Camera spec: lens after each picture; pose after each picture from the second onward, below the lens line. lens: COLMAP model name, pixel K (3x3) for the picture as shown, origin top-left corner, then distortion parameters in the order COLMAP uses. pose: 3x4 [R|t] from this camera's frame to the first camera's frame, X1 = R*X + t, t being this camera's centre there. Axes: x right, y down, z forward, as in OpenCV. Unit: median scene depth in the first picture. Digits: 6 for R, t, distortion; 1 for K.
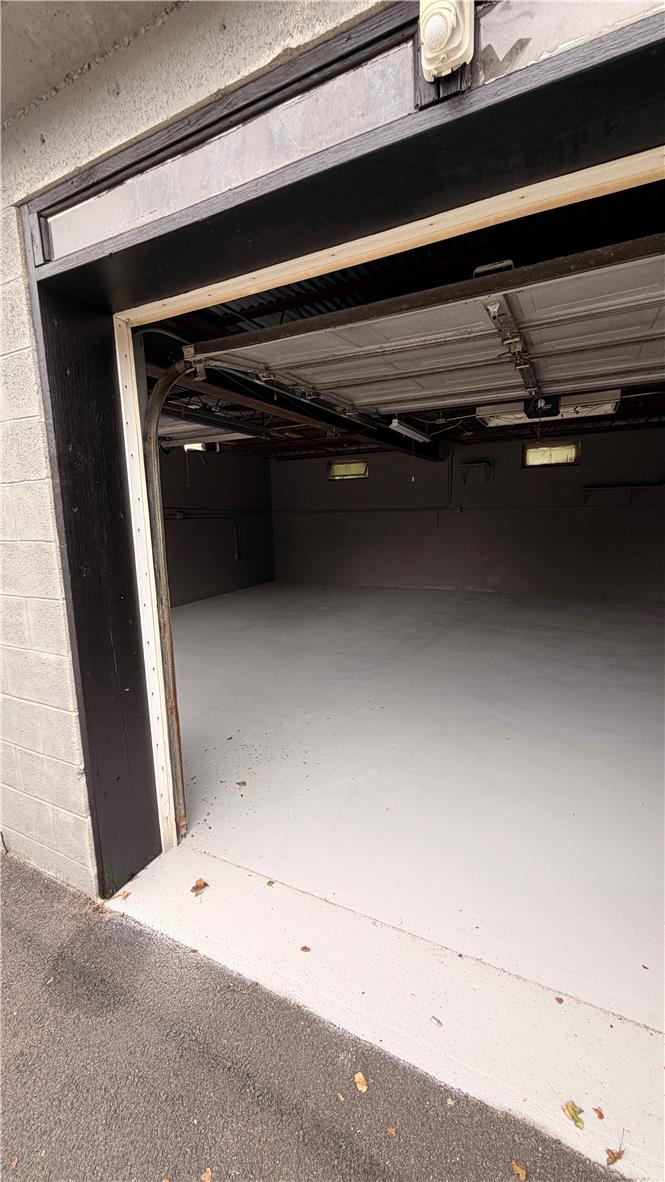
lens RADIAL K [[470.8, 0, 340.0], [0, 470.8, 575.0], [0, 0, 1]] dist [-0.000958, -0.000368]
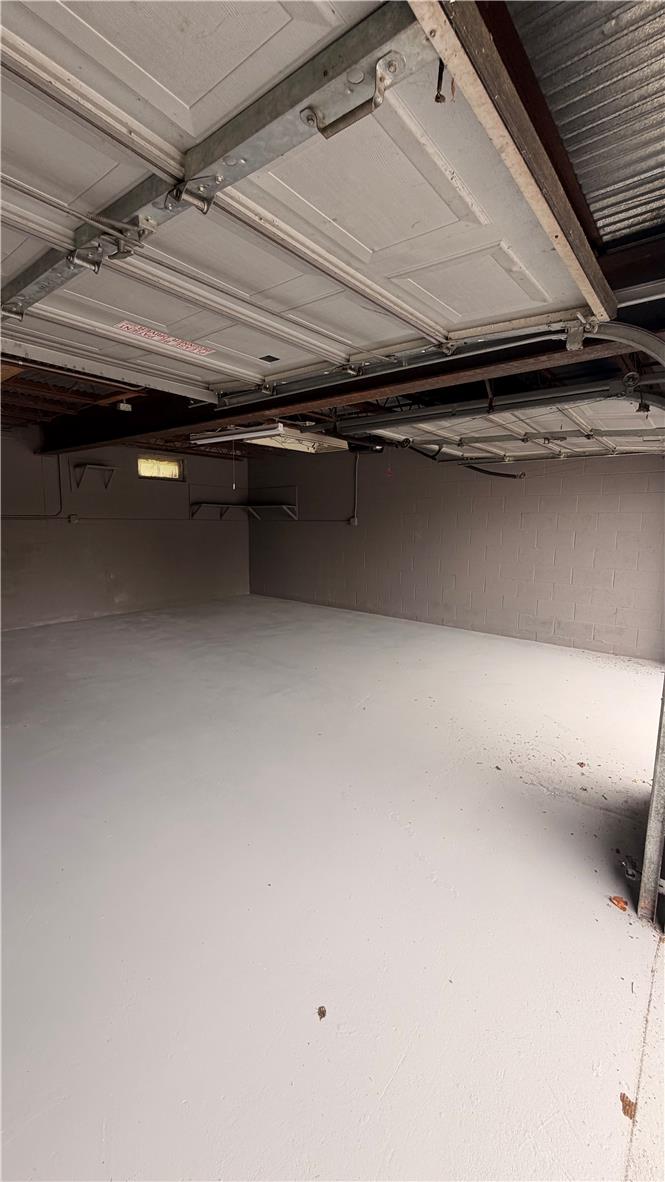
lens RADIAL K [[470.8, 0, 333.5], [0, 470.8, 587.3], [0, 0, 1]] dist [-0.000958, -0.000368]
pose [[0.183660, -0.110630, 0.976745, -0.175068], [0.103648, 0.990287, 0.092675, -0.020173], [-0.977510, 0.084217, 0.193343, 0.161556]]
